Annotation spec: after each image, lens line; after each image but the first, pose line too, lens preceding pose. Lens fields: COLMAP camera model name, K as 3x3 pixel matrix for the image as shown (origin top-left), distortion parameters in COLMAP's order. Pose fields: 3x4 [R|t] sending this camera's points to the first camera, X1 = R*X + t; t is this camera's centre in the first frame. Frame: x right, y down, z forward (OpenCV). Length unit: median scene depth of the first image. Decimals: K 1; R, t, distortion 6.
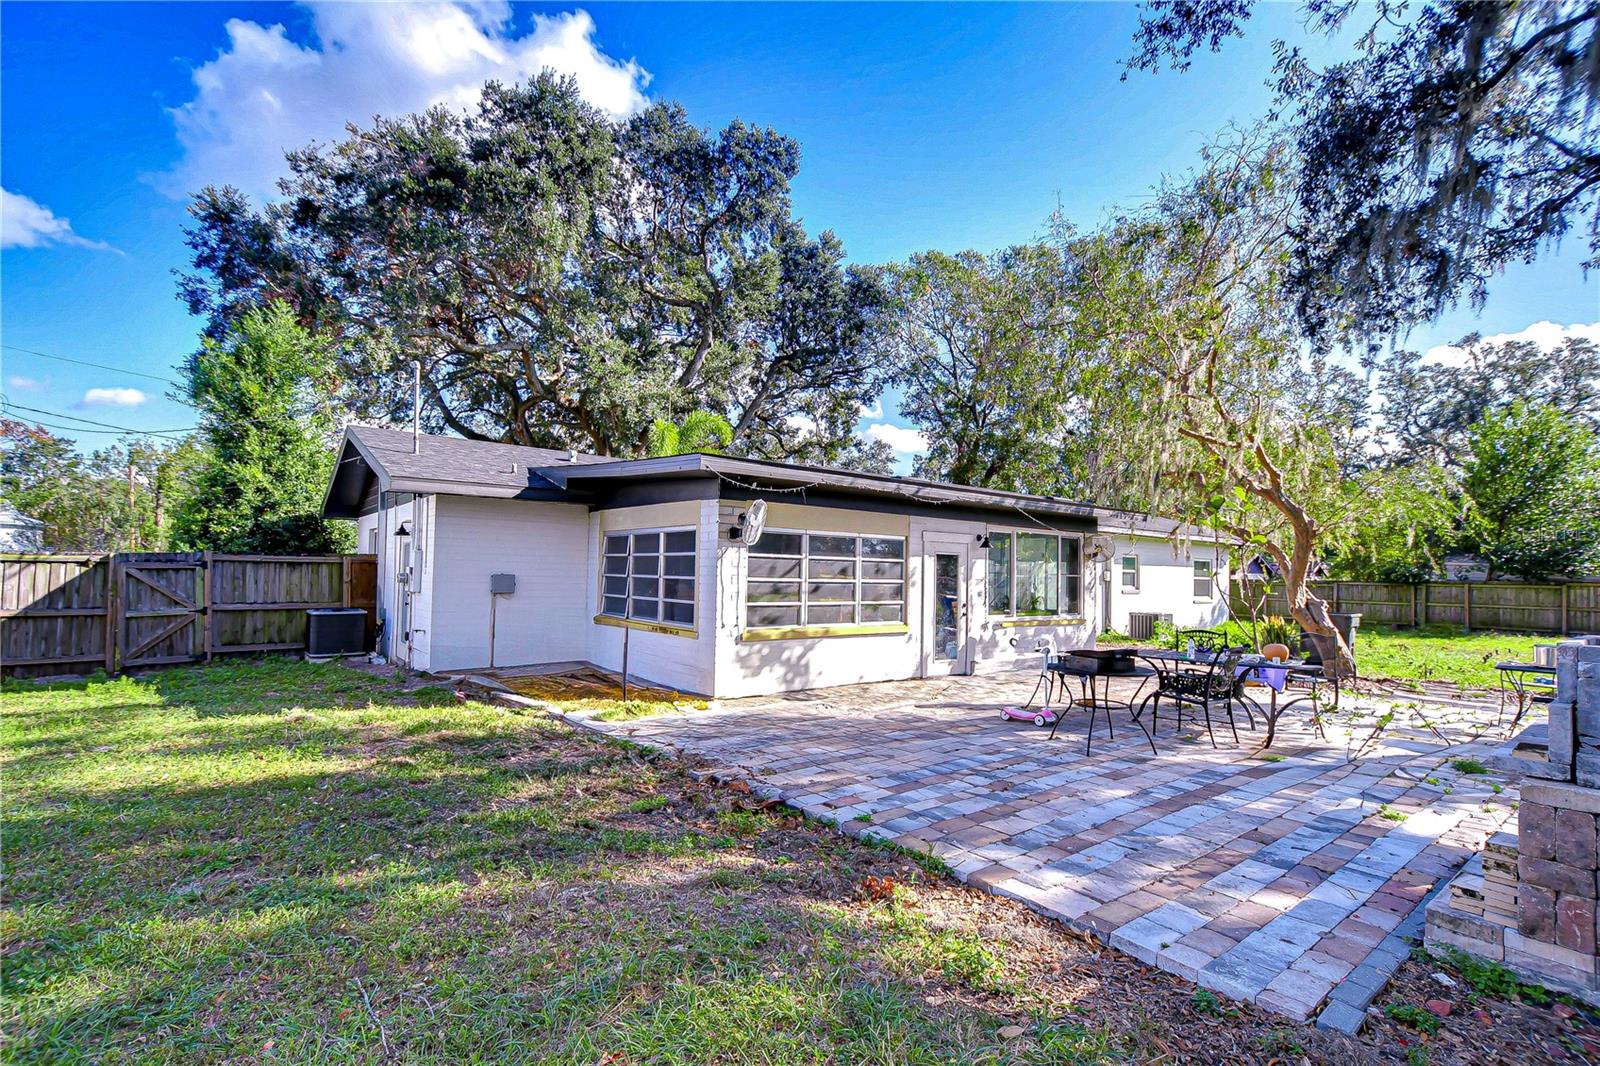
lens RADIAL K [[717.6, 0, 799.8], [0, 717.6, 537.2], [0, 0, 1]] dist [-0.003522, -0.005065]
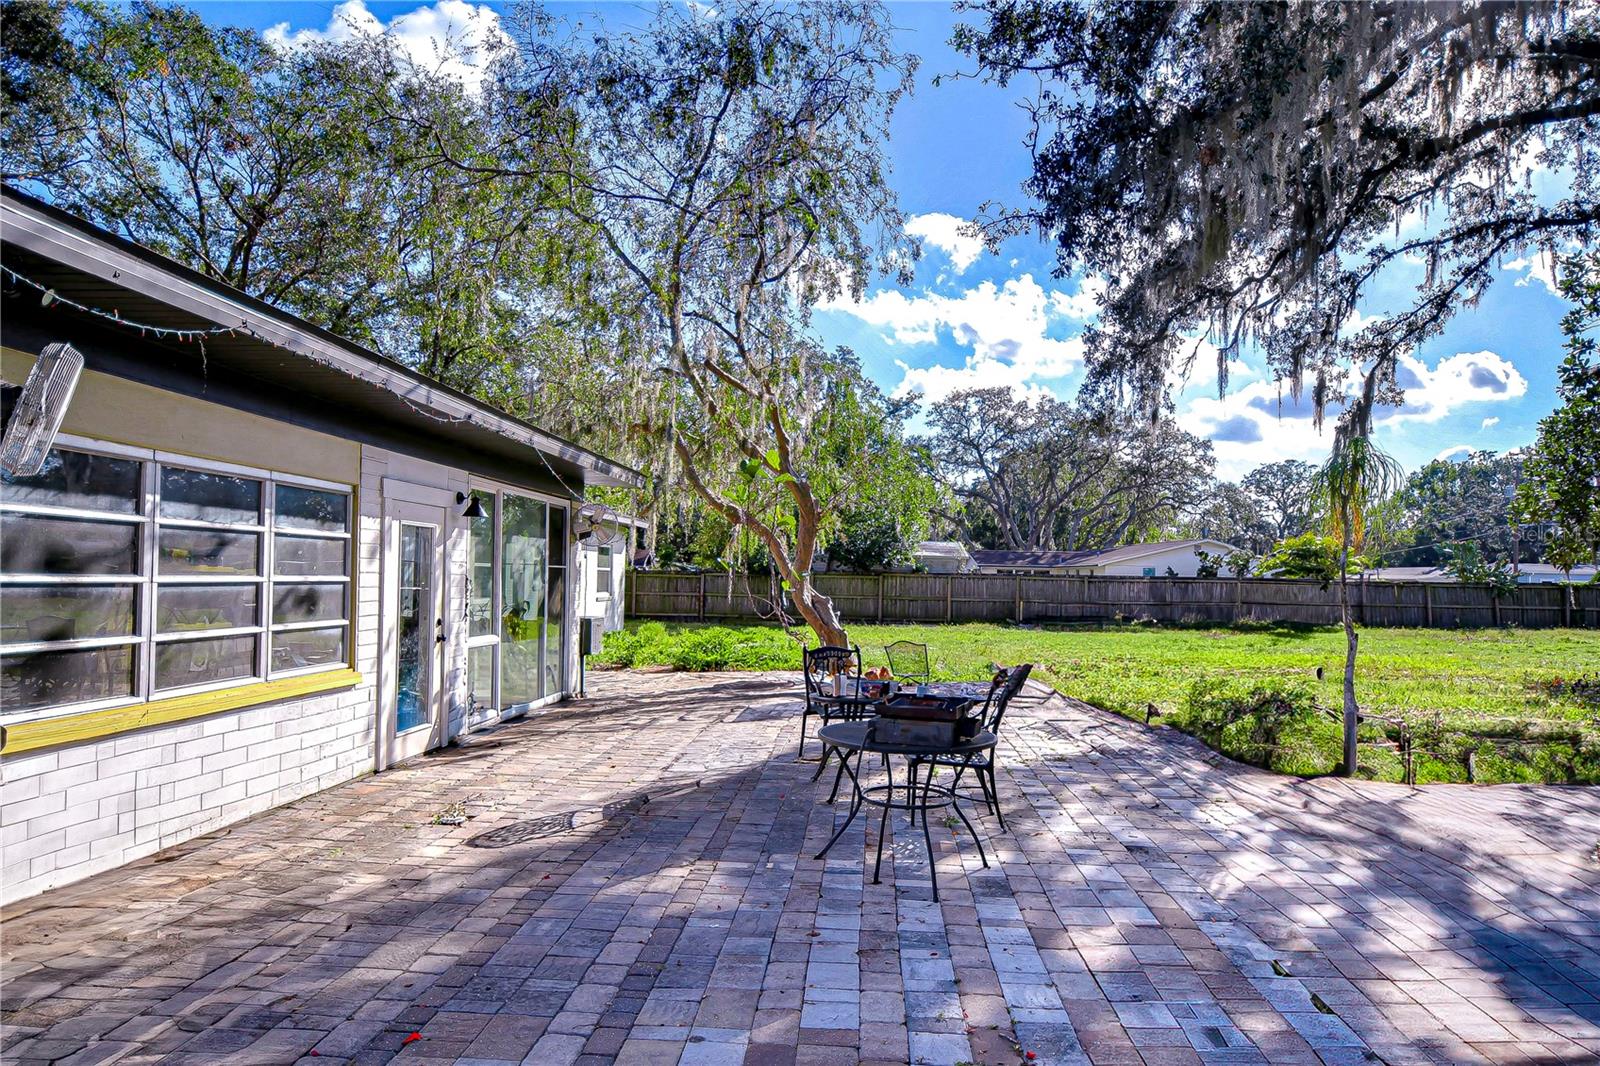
lens RADIAL K [[938.5, 0, 802.9], [0, 938.5, 565.5], [0, 0, 1]] dist [-0.006912, -0.001194]
pose [[0.666924, 0.002037, 0.745123, -0.054326], [-0.042839, 0.998447, 0.035614, 0.007595], [-0.743893, -0.055672, 0.665976, 0.156399]]
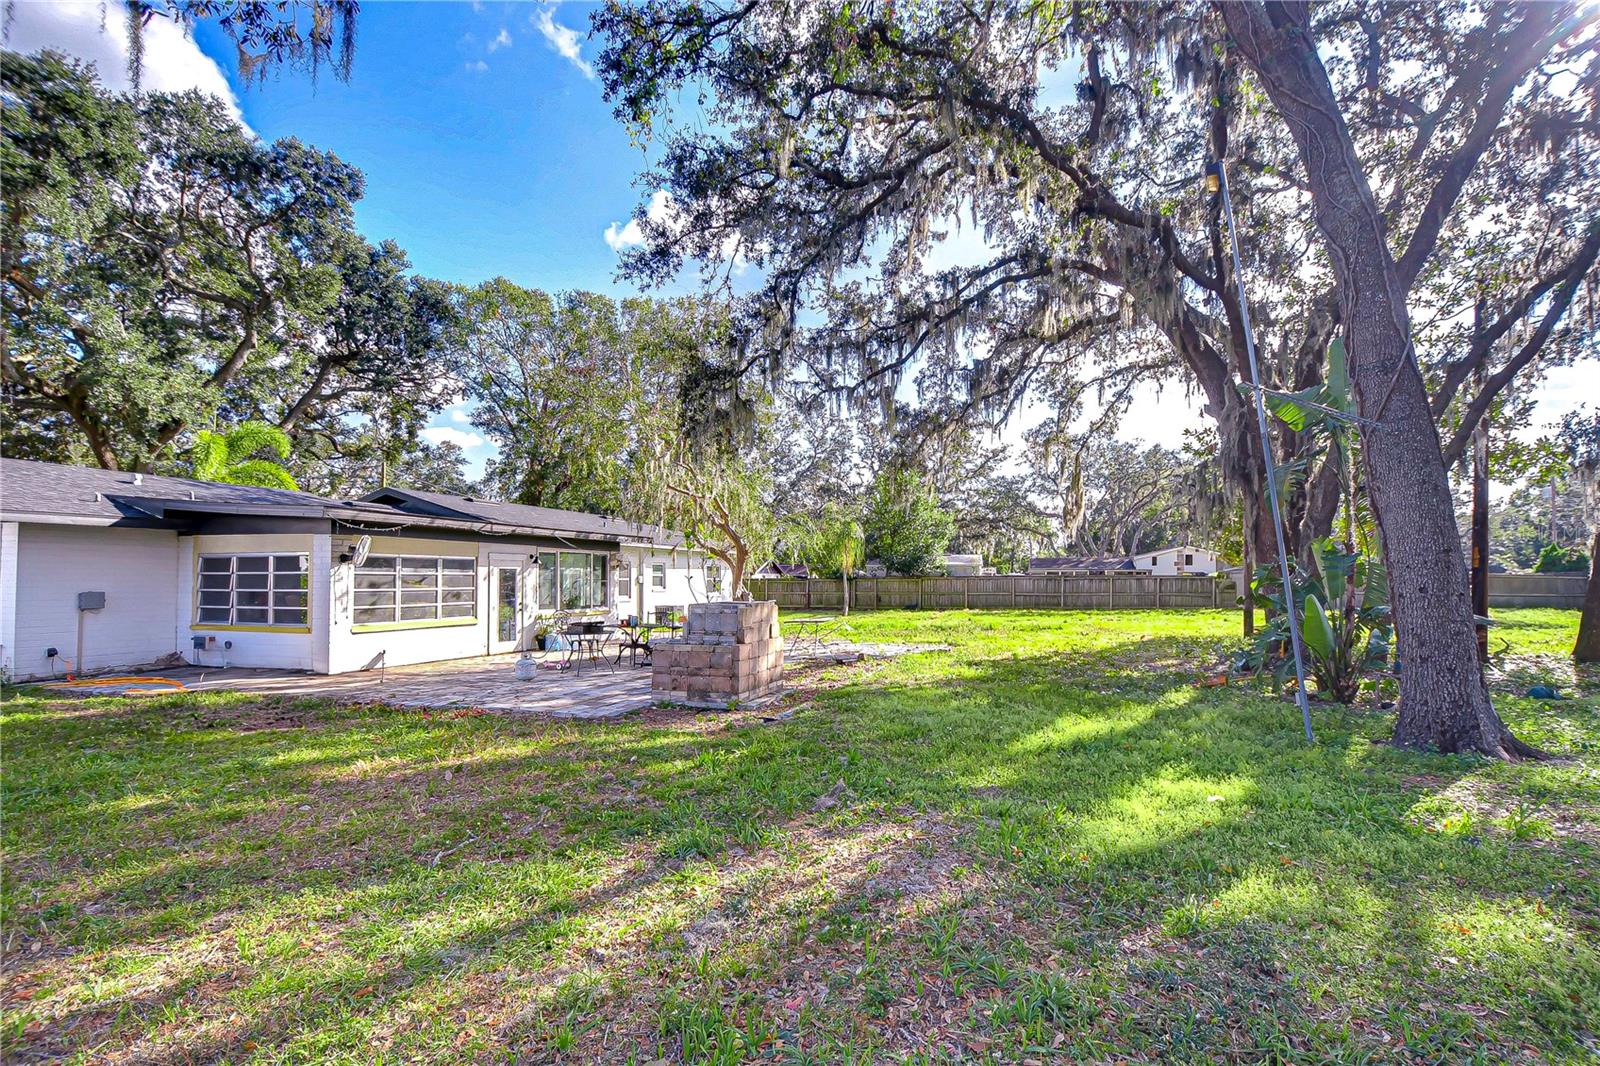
lens RADIAL K [[717.6, 0, 811.3], [0, 717.6, 571.3], [0, 0, 1]] dist [-0.003522, -0.005065]
pose [[0.836590, -0.016123, 0.547592, -0.033922], [-0.009288, 0.999006, 0.043603, -0.018310], [-0.547750, -0.041564, 0.835609, -0.252203]]
